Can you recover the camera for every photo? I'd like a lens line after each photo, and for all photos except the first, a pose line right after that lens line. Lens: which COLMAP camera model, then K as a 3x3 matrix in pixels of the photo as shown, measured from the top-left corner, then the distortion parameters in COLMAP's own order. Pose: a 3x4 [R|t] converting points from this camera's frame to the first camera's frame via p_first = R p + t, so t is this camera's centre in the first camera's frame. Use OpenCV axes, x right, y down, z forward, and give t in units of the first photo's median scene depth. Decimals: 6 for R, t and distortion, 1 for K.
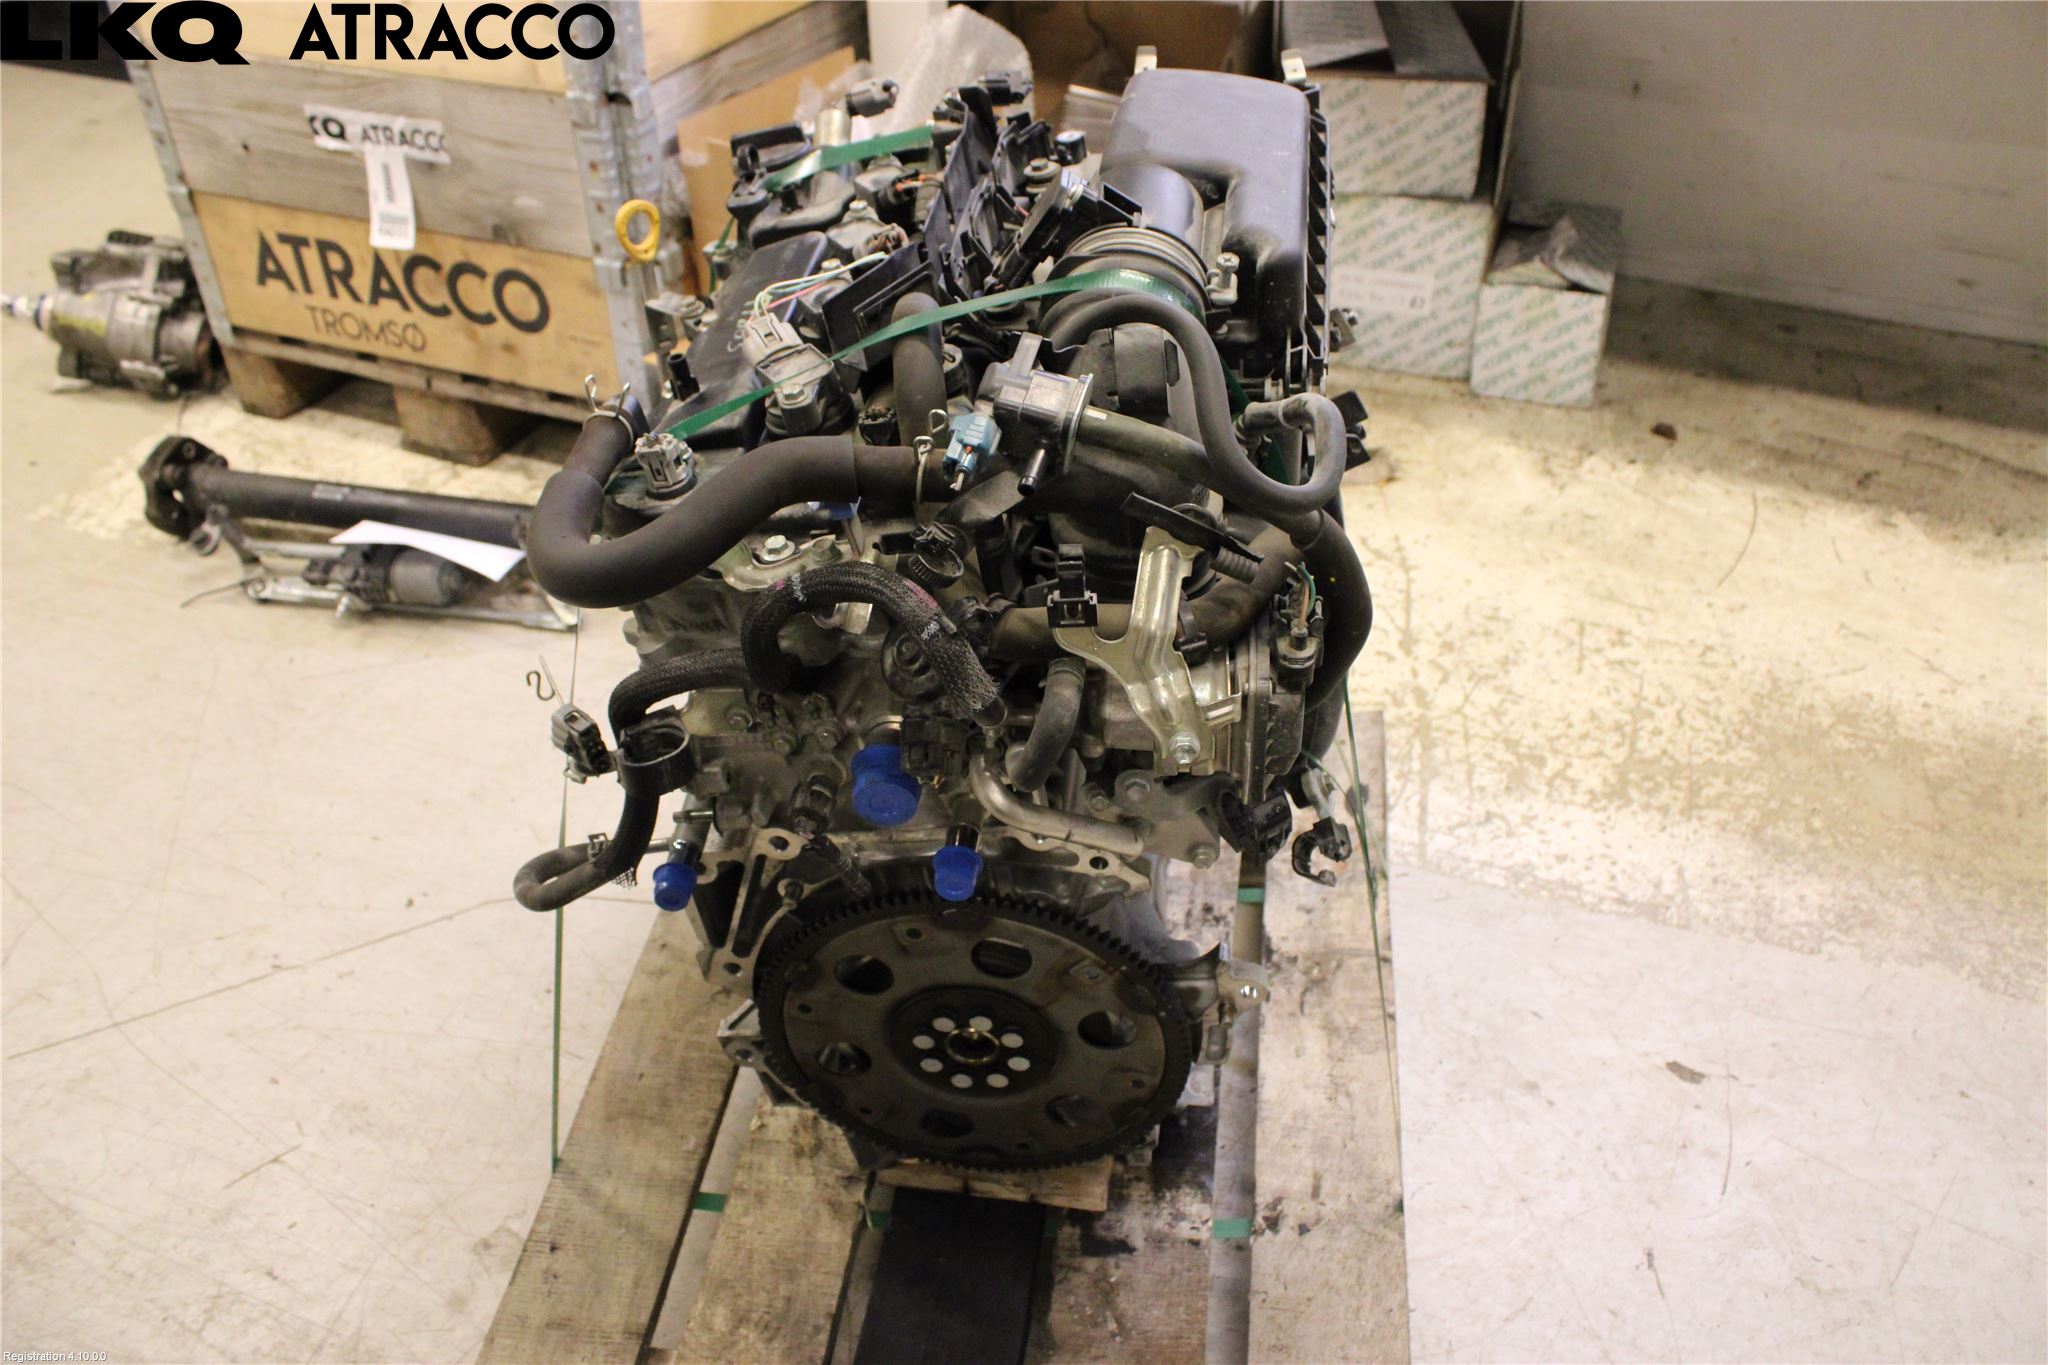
lens RADIAL K [[1691.7, 0, 1037.8], [0, 1691.7, 670.3], [0, 0, 1]] dist [-0.169977, 0.146973]
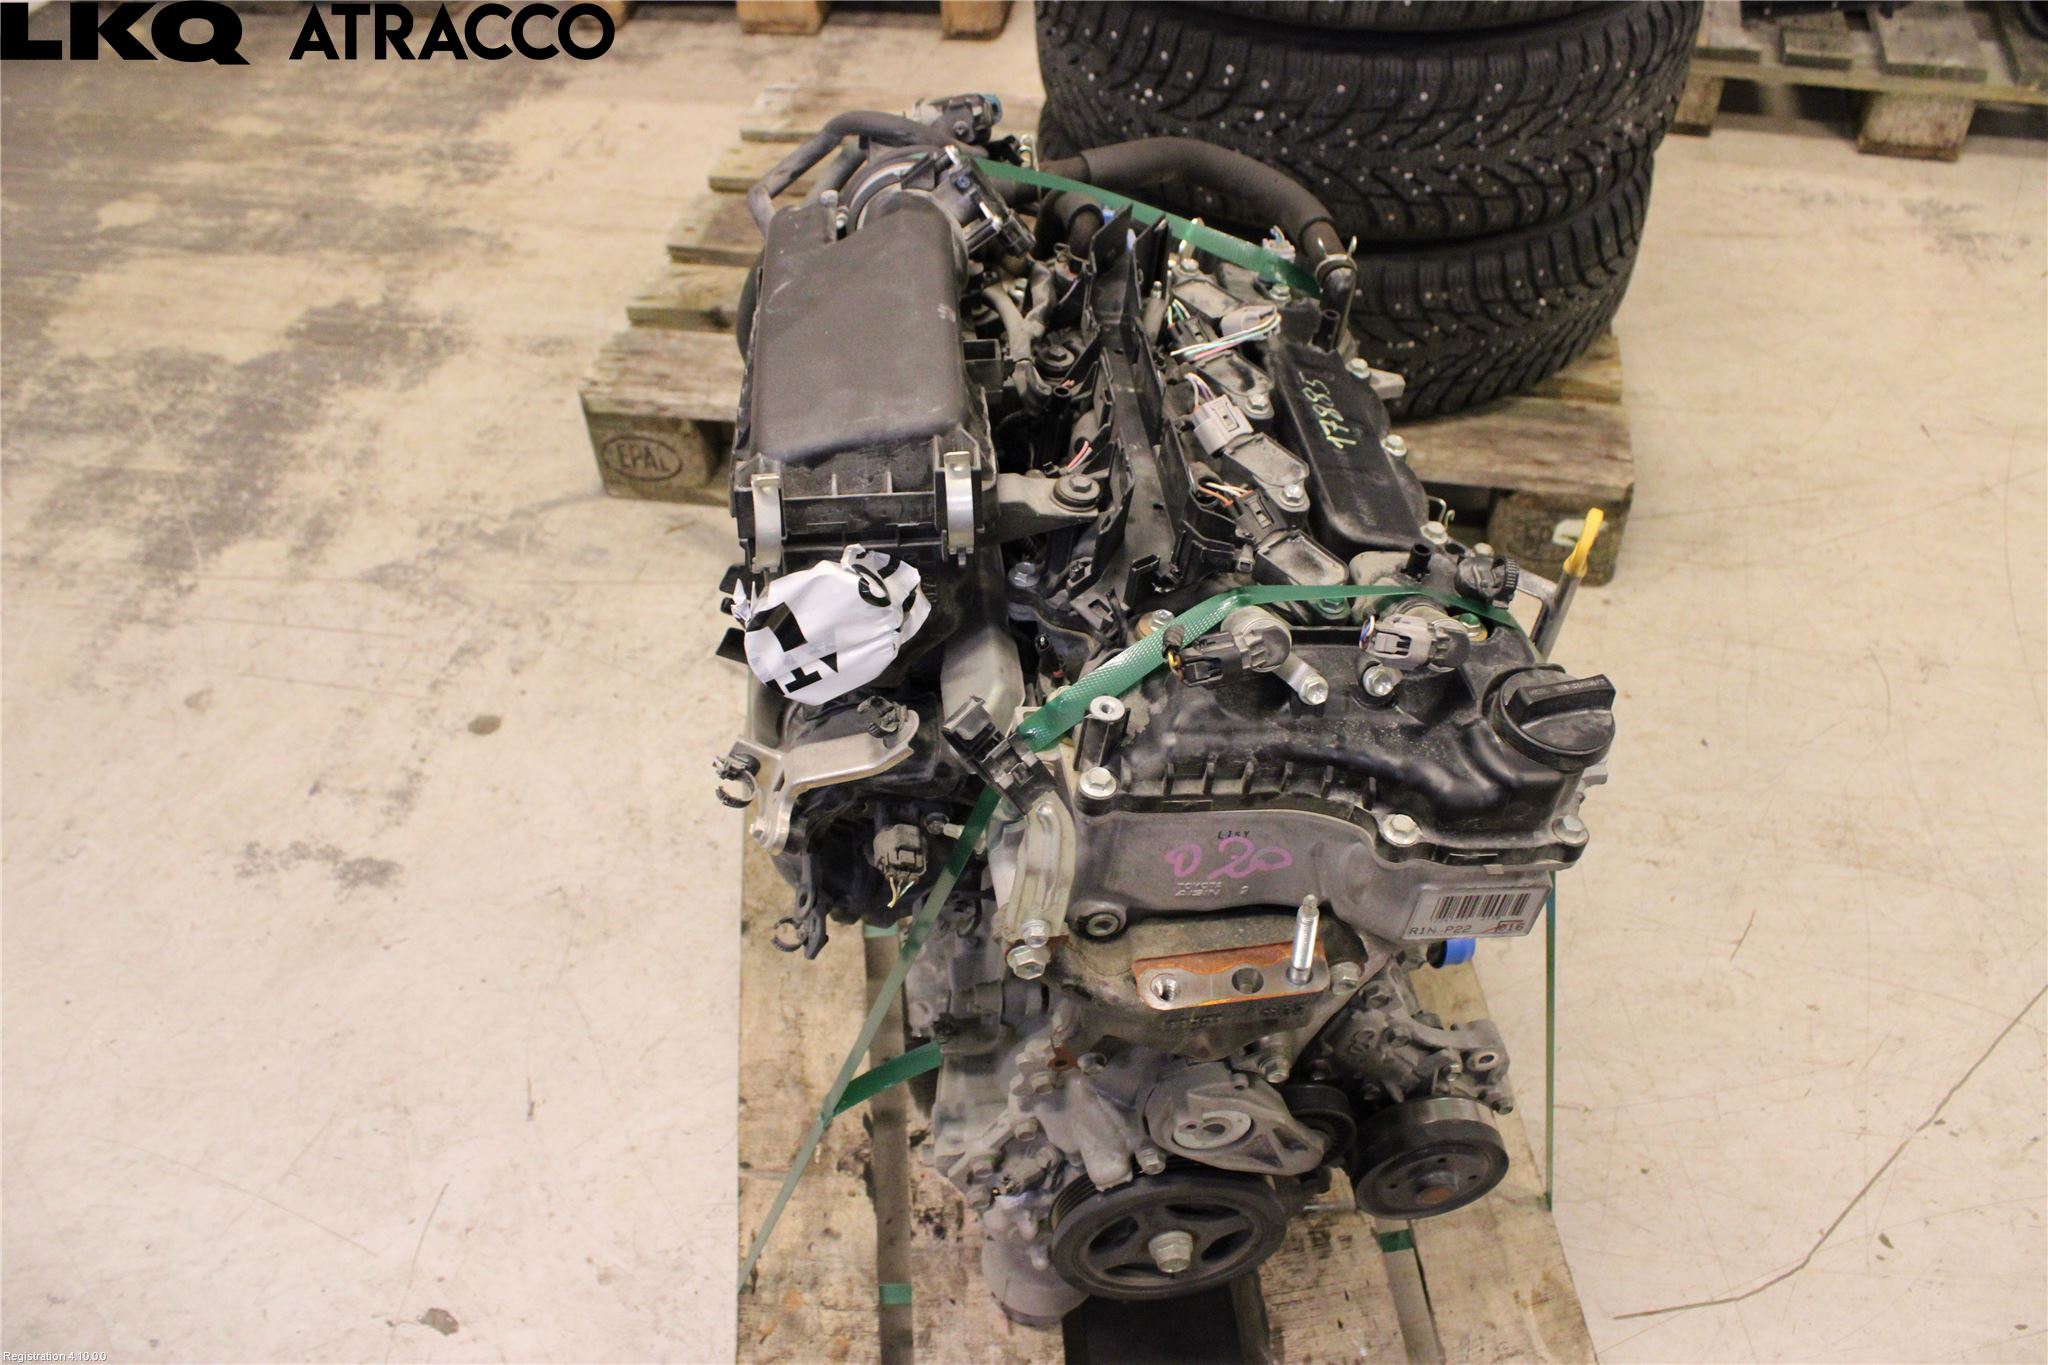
lens RADIAL K [[1691.7, 0, 1037.8], [0, 1691.7, 670.3], [0, 0, 1]] dist [-0.169977, 0.146973]
pose [[-0.973137, 0.197095, -0.118988, 0.096388], [-0.093290, 0.134921, 0.986455, -0.771538], [0.210480, 0.971056, -0.112909, 0.817506]]
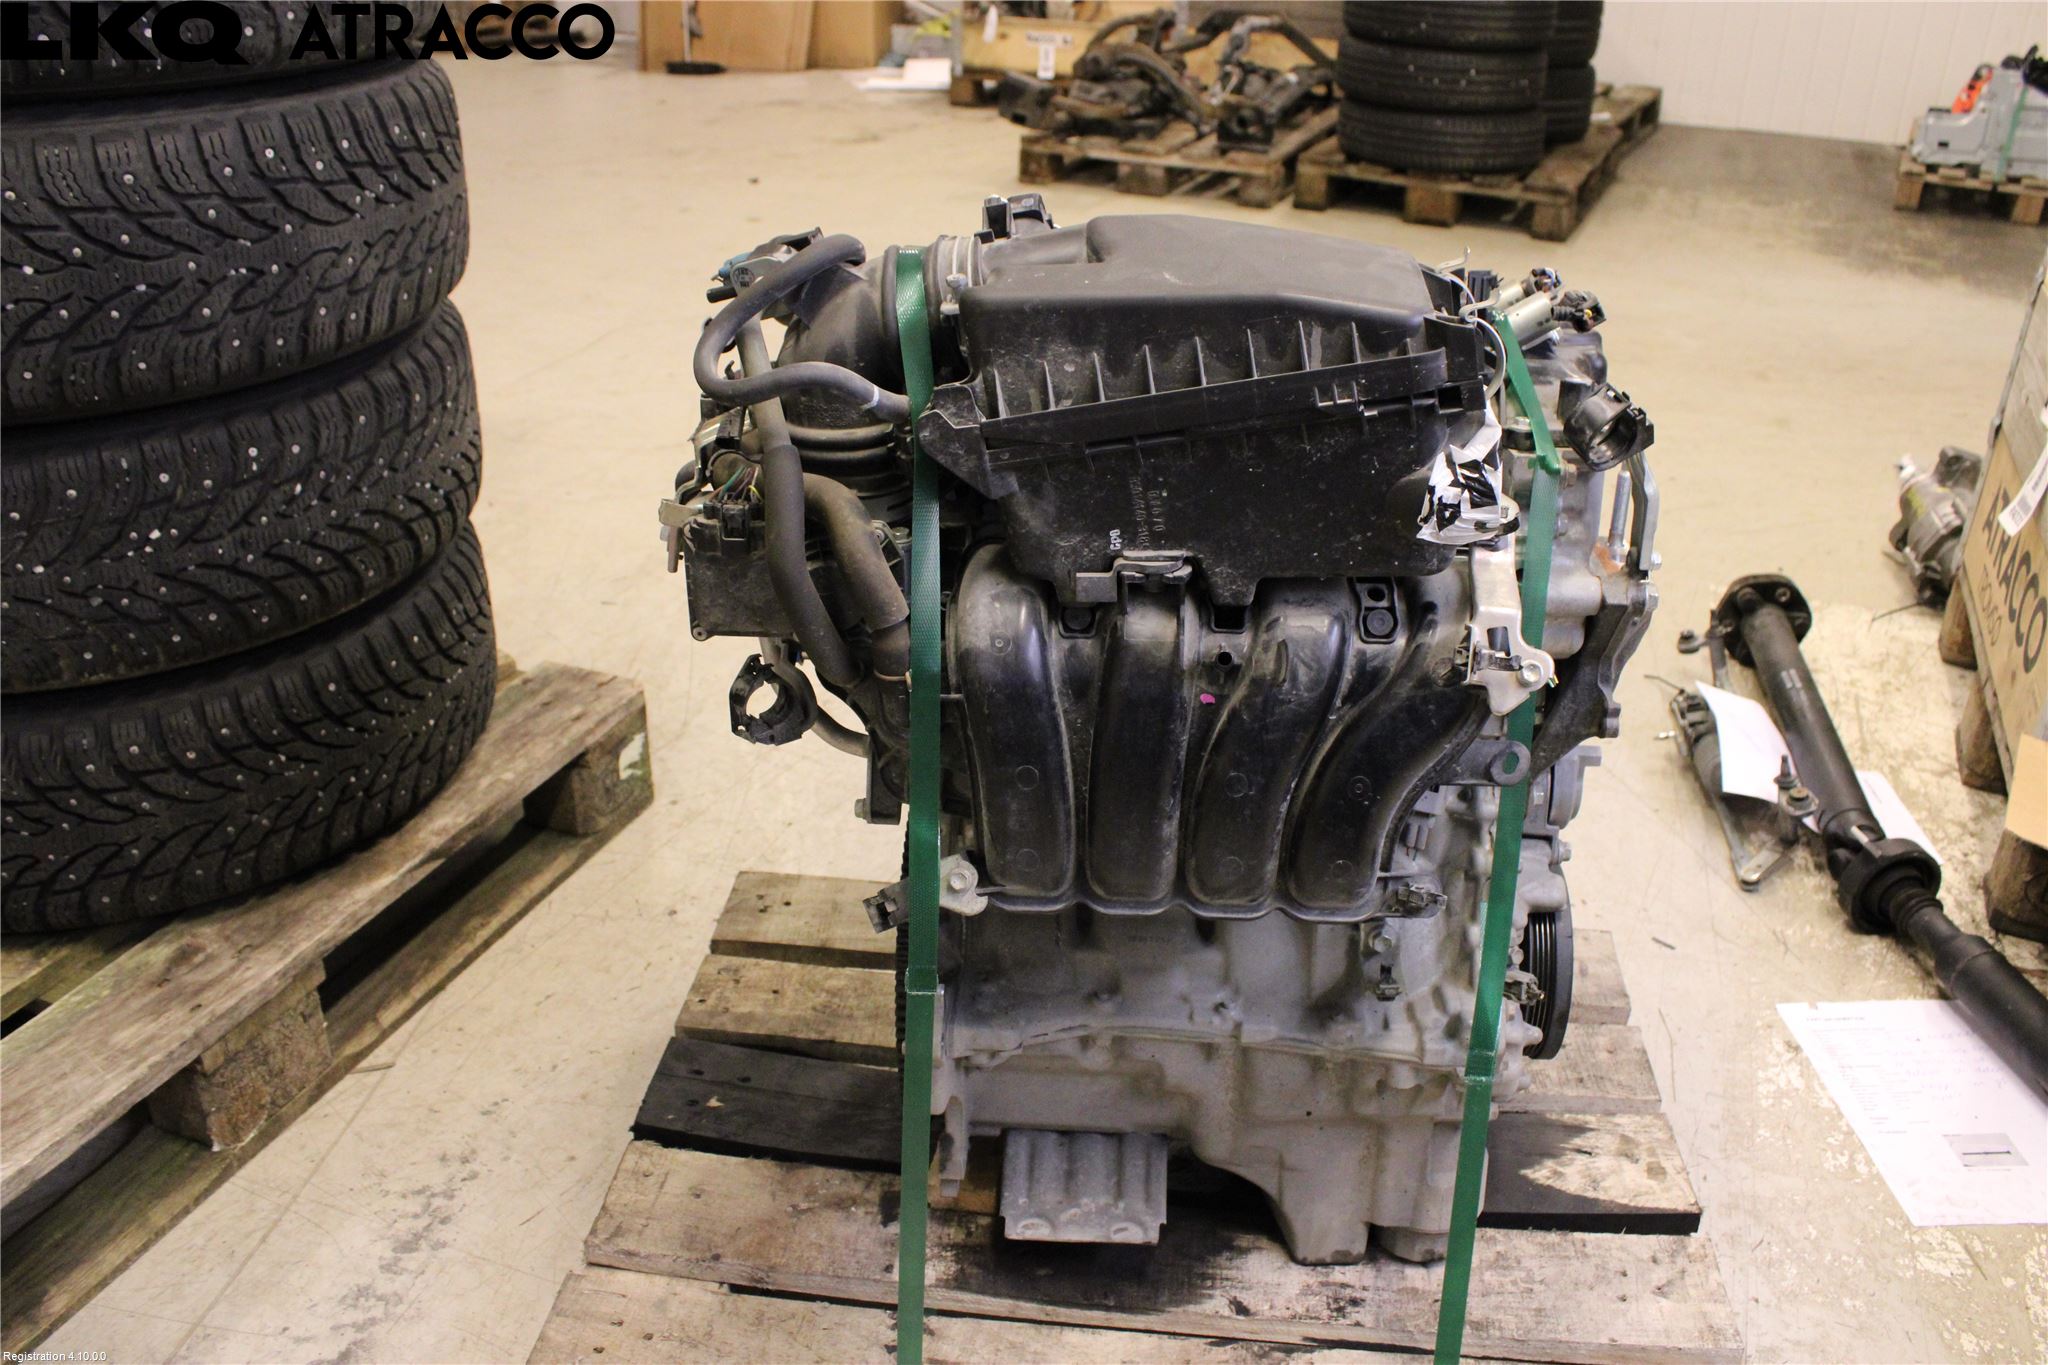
lens RADIAL K [[1691.7, 0, 1037.8], [0, 1691.7, 670.3], [0, 0, 1]] dist [-0.169977, 0.146973]
pose [[0.028055, 0.473402, -0.880399, 0.664213], [-0.622944, 0.697086, 0.354982, -0.266899], [0.781763, 0.538481, 0.314460, 0.449832]]
